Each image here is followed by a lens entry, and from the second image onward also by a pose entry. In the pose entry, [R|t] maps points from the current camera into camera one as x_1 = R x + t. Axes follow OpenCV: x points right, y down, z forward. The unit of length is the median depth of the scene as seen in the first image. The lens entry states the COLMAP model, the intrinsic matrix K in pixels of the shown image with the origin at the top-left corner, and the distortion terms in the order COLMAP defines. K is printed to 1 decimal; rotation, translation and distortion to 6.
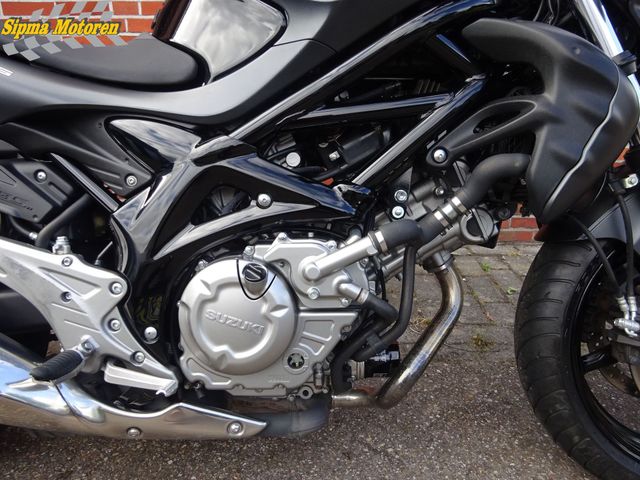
lens RADIAL K [[468.8, 0, 320.0], [0, 468.8, 240.0], [0, 0, 1]] dist [-0.000635, -0.003350]
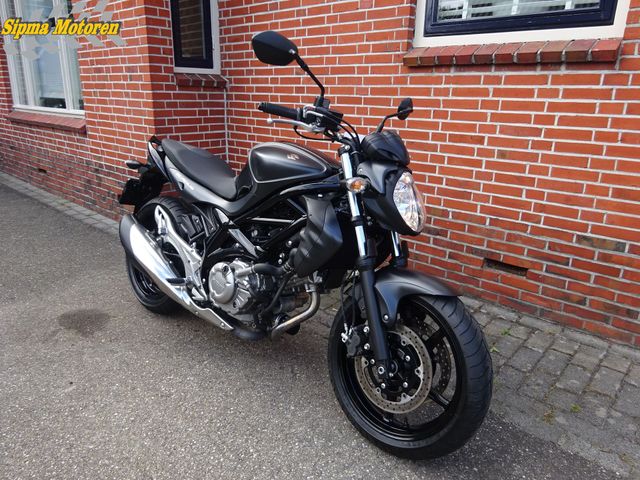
lens RADIAL K [[470.1, 0, 320.0], [0, 470.1, 240.0], [0, 0, 1]] dist [0.004386, -0.009307]
pose [[0.754739, 0.209543, -0.621660, 1.751513], [-0.227870, 0.972350, 0.051099, -0.326843], [0.615178, 0.103091, 0.781619, -0.793290]]
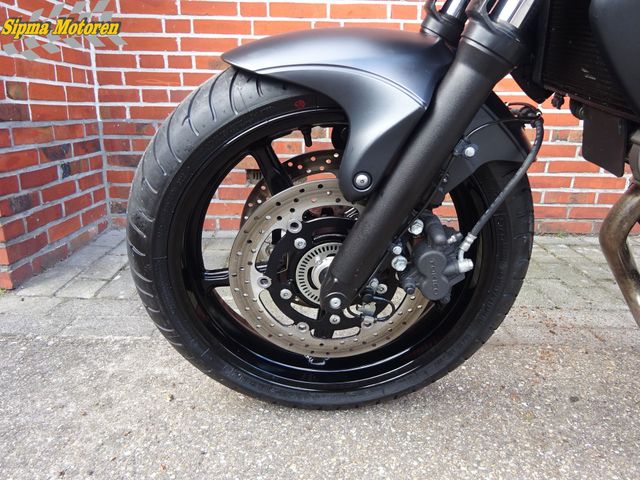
lens RADIAL K [[468.8, 0, 320.0], [0, 468.8, 240.0], [0, 0, 1]] dist [-0.000635, -0.003350]
pose [[0.999354, 0.006194, 0.035392, -1.453700], [-0.004382, 0.998686, -0.051053, 0.176224], [-0.035662, 0.050865, 0.998069, 0.295468]]
